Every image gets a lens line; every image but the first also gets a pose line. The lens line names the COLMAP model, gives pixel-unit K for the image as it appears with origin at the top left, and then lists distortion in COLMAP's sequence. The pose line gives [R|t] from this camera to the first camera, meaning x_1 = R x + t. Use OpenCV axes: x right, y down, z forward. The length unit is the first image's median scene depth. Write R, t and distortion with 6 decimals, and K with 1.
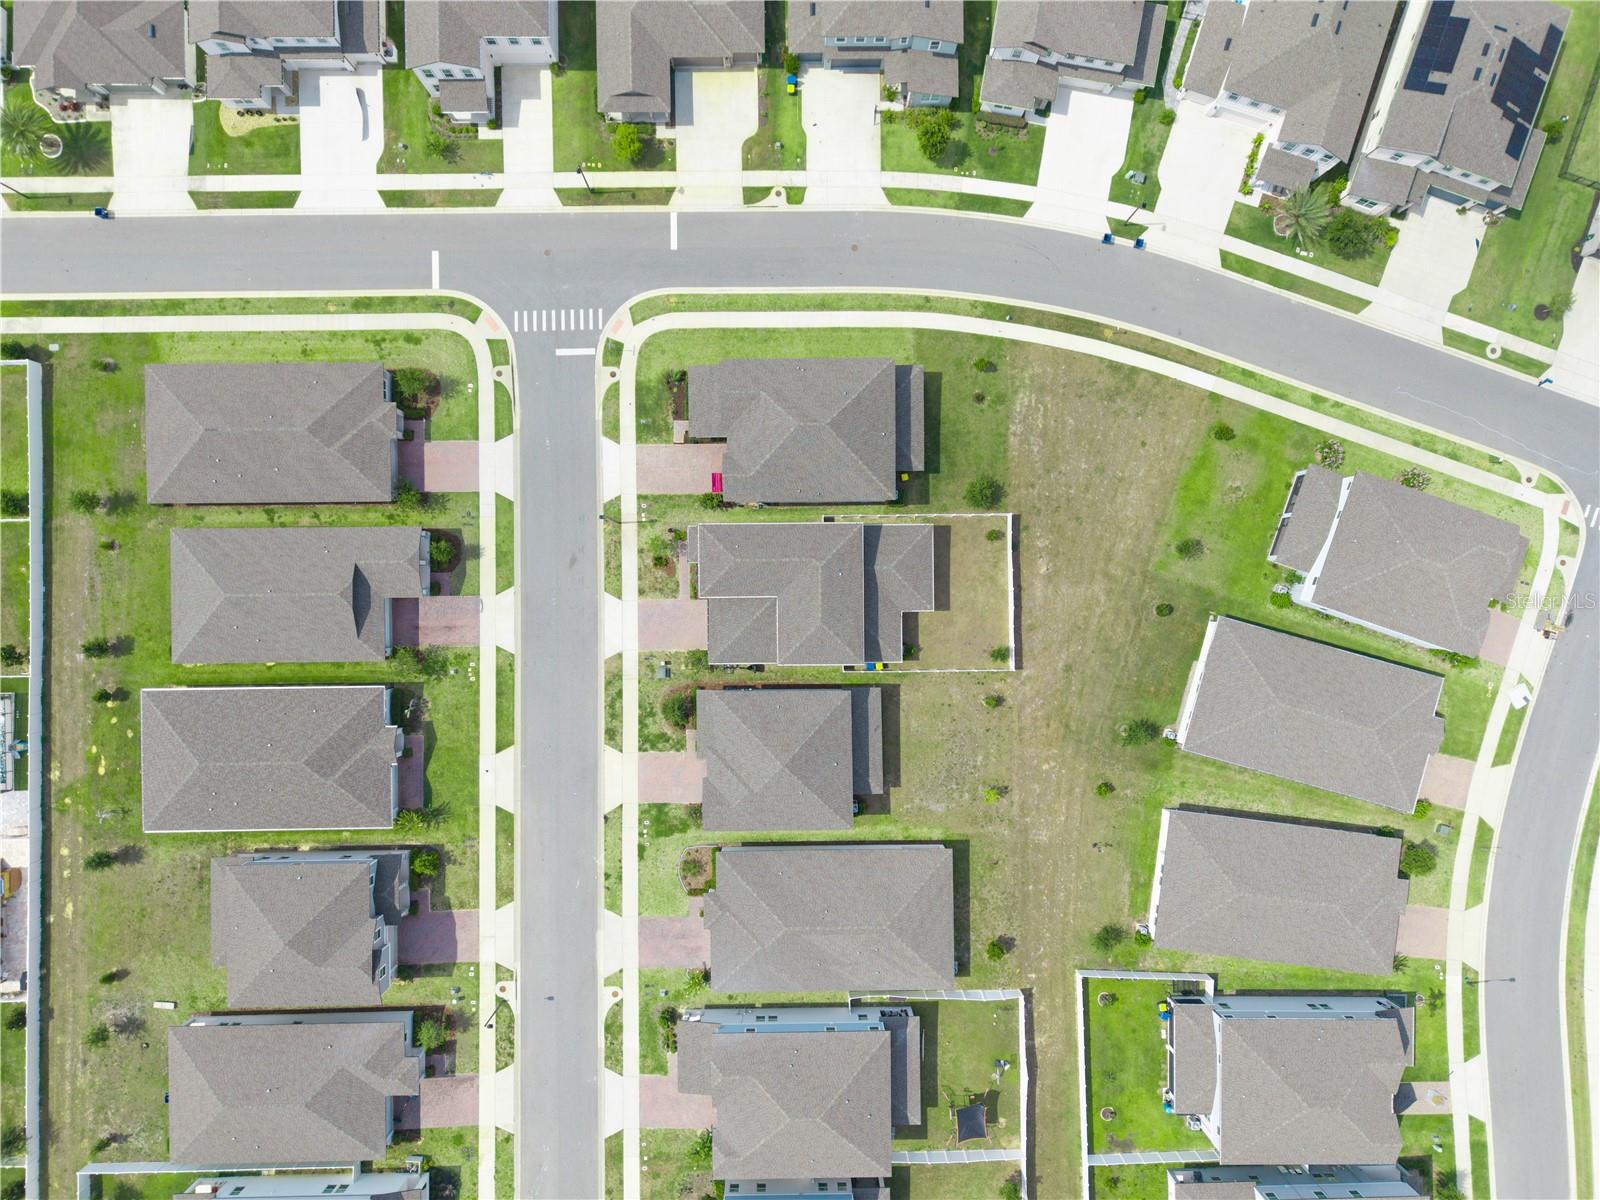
lens RADIAL K [[1071.4, 0, 795.8], [0, 1071.4, 605.9], [0, 0, 1]] dist [0.010132, -0.010869]
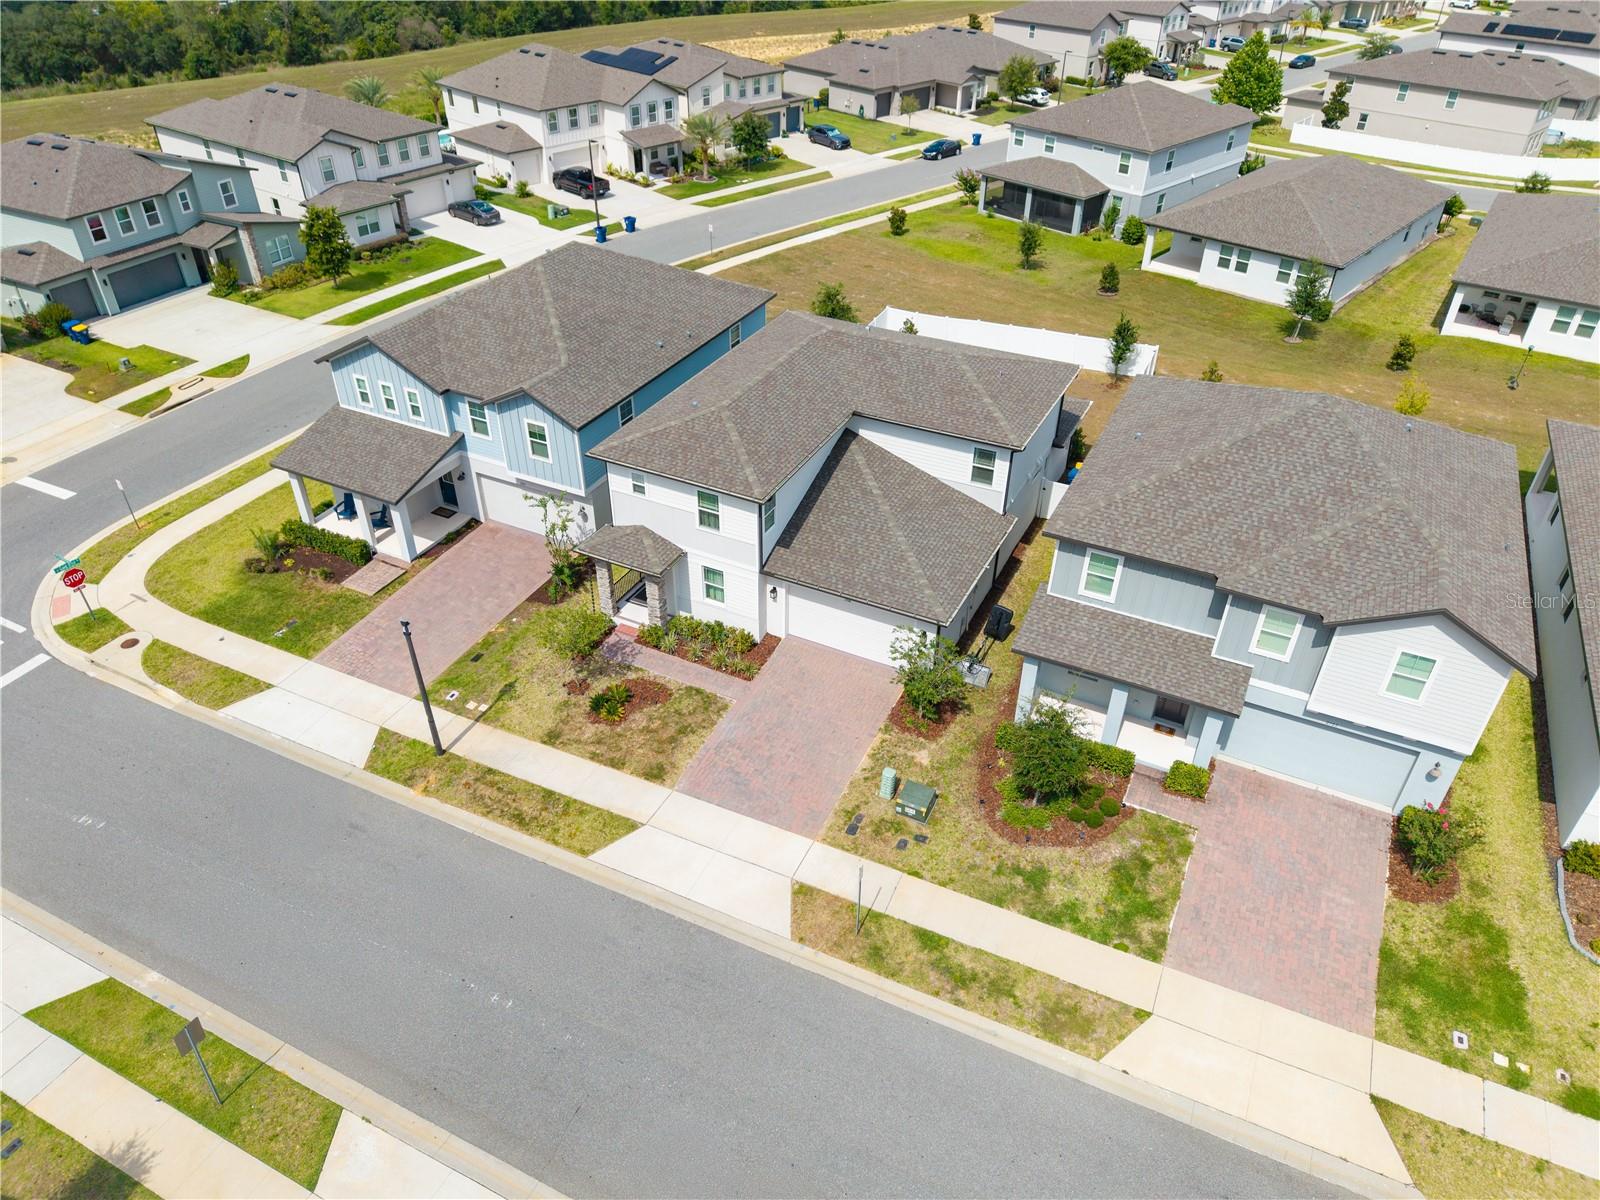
lens RADIAL K [[1071.4, 0, 797.3], [0, 1071.4, 596.6], [0, 0, 1]] dist [0.010132, -0.010869]
pose [[0.454966, -0.526586, 0.718132, -0.327301], [0.890506, 0.267223, -0.368225, 0.128717], [0.002001, 0.807031, 0.590506, 0.765647]]
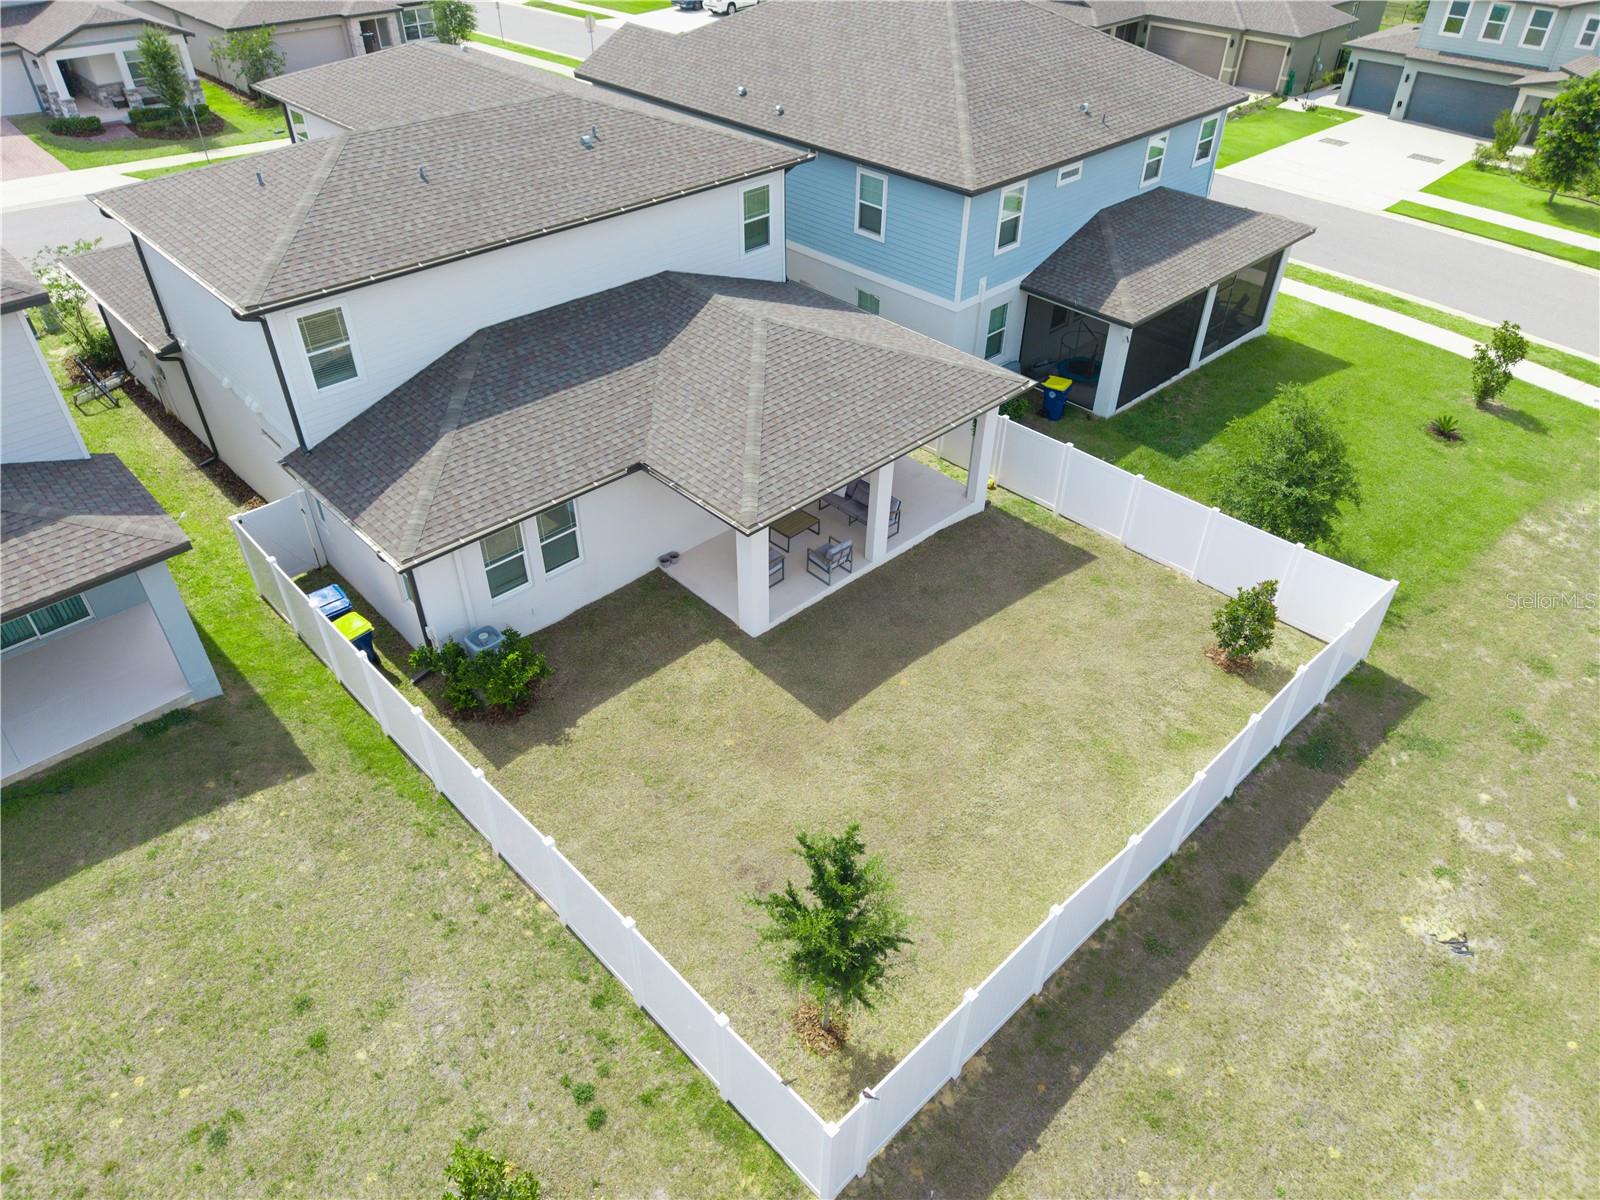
lens RADIAL K [[1071.4, 0, 800.8], [0, 1071.4, 601.8], [0, 0, 1]] dist [0.010132, -0.010869]
pose [[0.687285, 0.444254, -0.574697, 0.237593], [-0.726381, 0.416947, -0.546375, 0.099260], [-0.003111, 0.792965, 0.609260, 0.869569]]
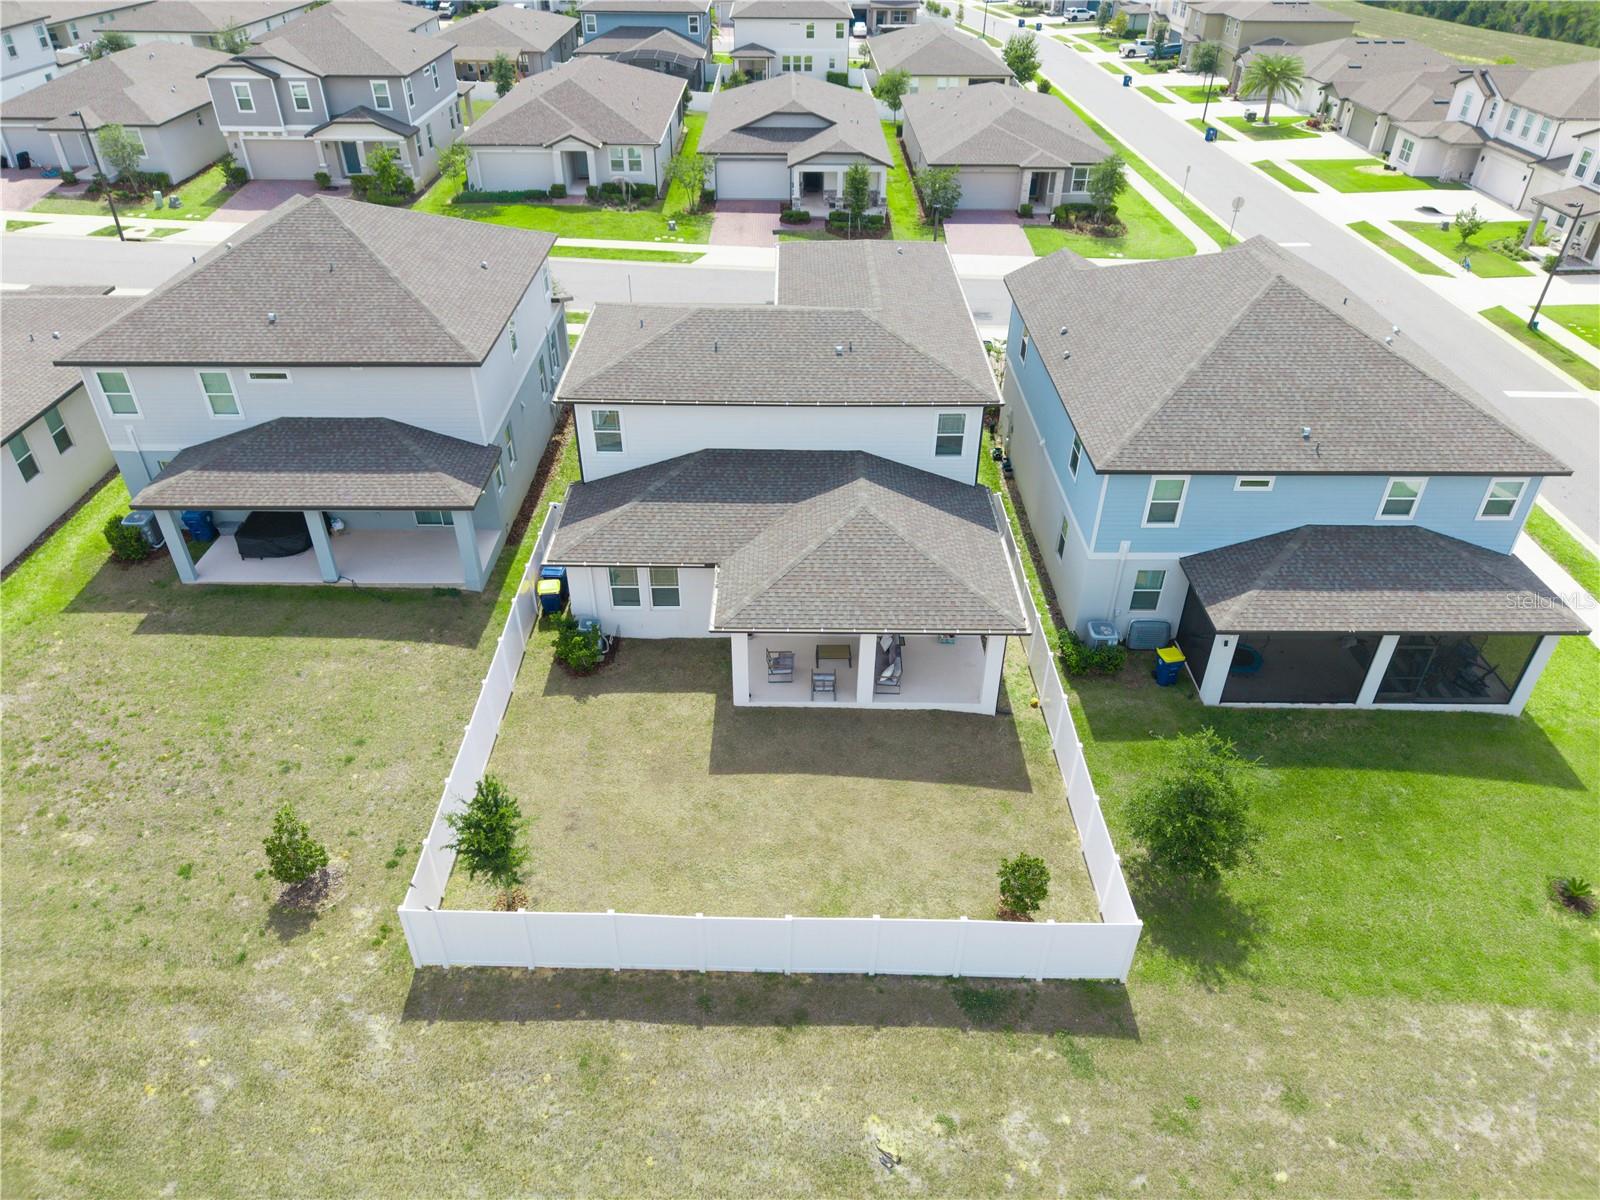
lens RADIAL K [[1071.4, 0, 798.5], [0, 1071.4, 601.2], [0, 0, 1]] dist [0.010132, -0.010869]
pose [[-0.005735, 0.567195, -0.823564, 0.337156], [-0.999892, -0.014407, -0.002959, -0.016171], [-0.013543, 0.823458, 0.567216, 0.812672]]
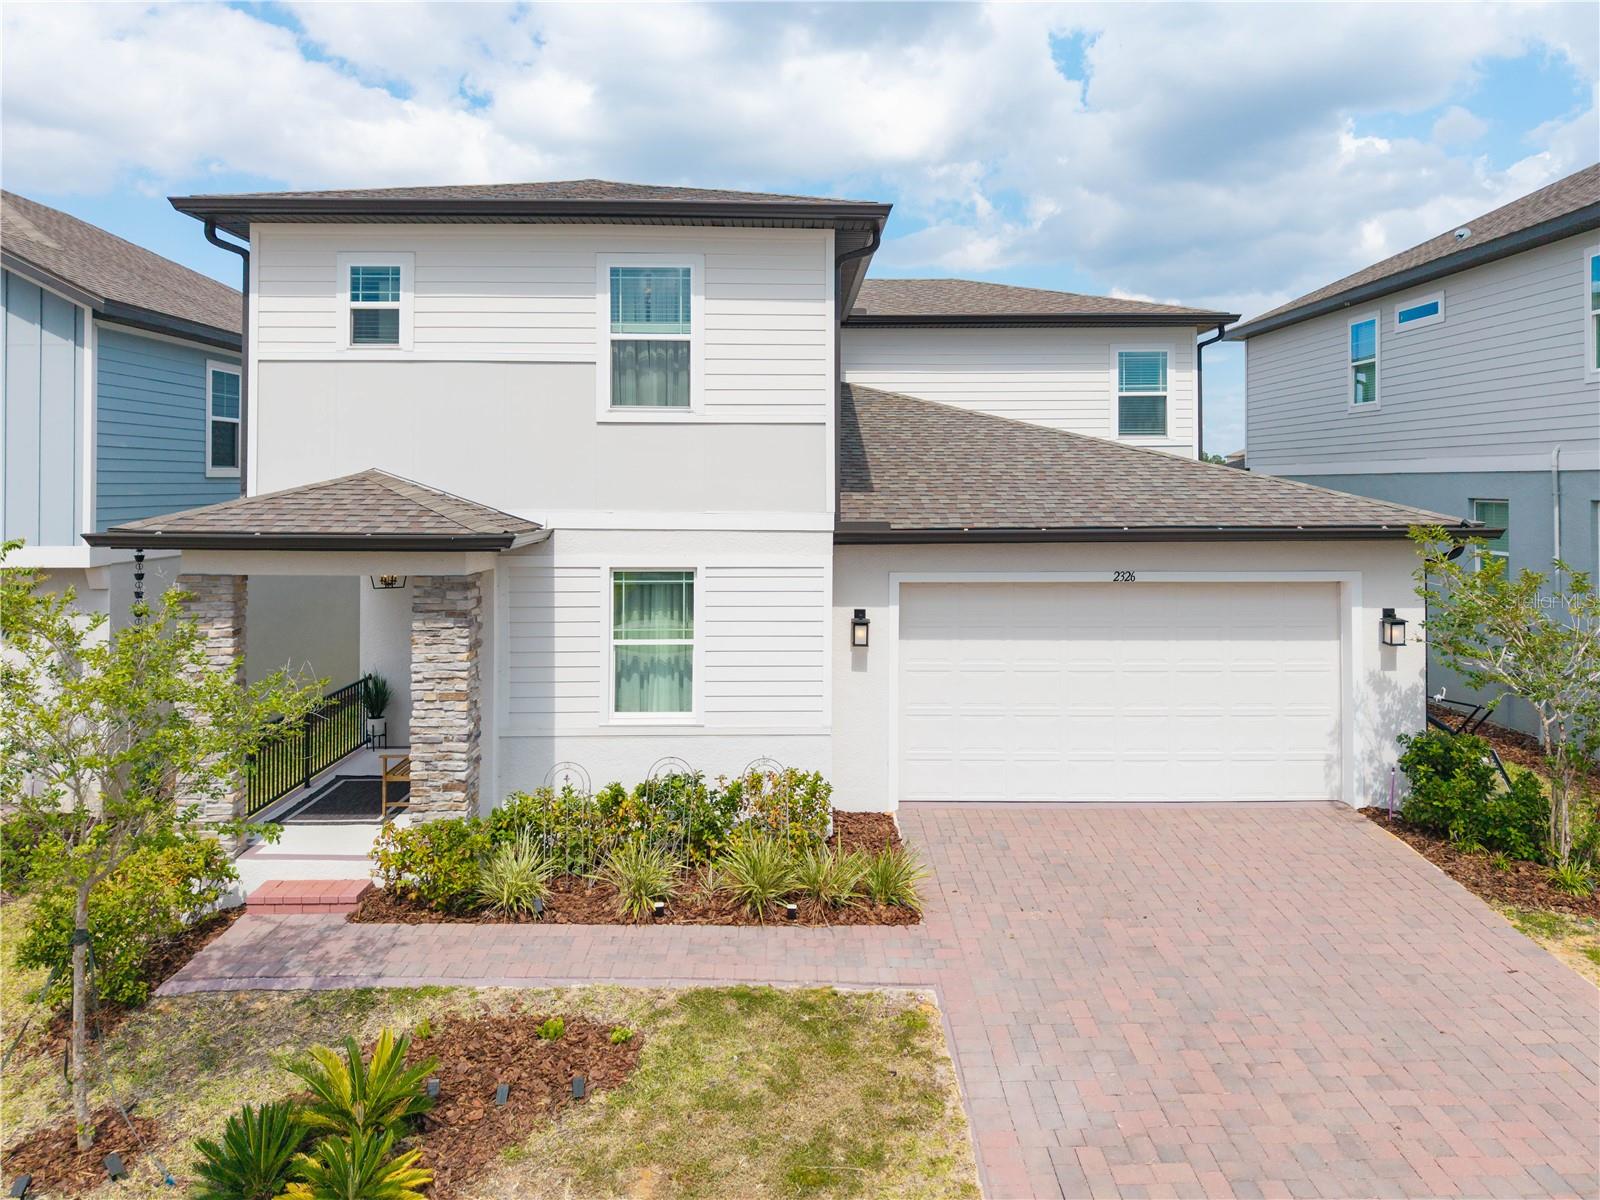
lens RADIAL K [[1071.4, 0, 786.5], [0, 1071.4, 493.8], [0, 0, 1]] dist [0.010132, -0.010869]
pose [[-0.007984, -0.010374, 0.999914, -0.184186], [0.999966, -0.002040, 0.007964, -0.017018], [0.001958, 0.999944, 0.010390, 0.958629]]
